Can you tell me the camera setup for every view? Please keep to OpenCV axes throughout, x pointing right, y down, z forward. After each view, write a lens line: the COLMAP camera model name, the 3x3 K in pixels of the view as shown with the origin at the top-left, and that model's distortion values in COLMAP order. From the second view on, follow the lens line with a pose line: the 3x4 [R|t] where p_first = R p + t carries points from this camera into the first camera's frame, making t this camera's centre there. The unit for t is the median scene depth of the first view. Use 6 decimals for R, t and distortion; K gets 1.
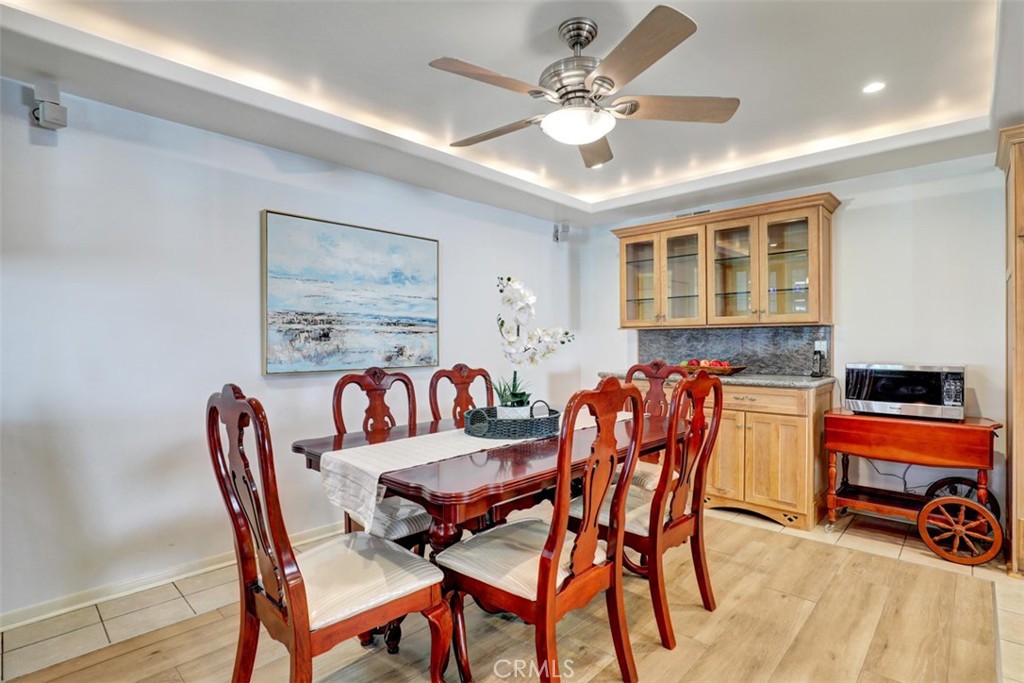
lens RADIAL K [[506.3, 0, 525.2], [0, 506.3, 343.3], [0, 0, 1]] dist [-0.027743, 0.000386]
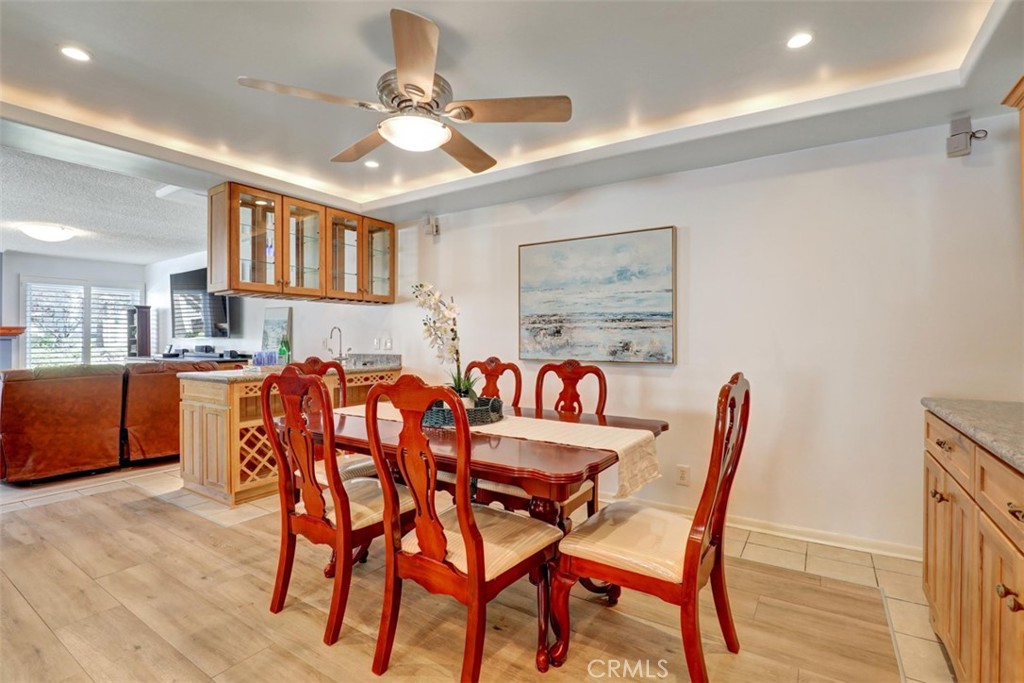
lens RADIAL K [[475.5, 0, 516.7], [0, 475.5, 340.7], [0, 0, 1]] dist [-0.027108, -0.000153]
pose [[0.174499, 0.012360, -0.984580, 0.725903], [-0.000749, 0.999923, 0.012419, -0.008216], [0.984657, -0.001429, 0.174494, 0.666777]]
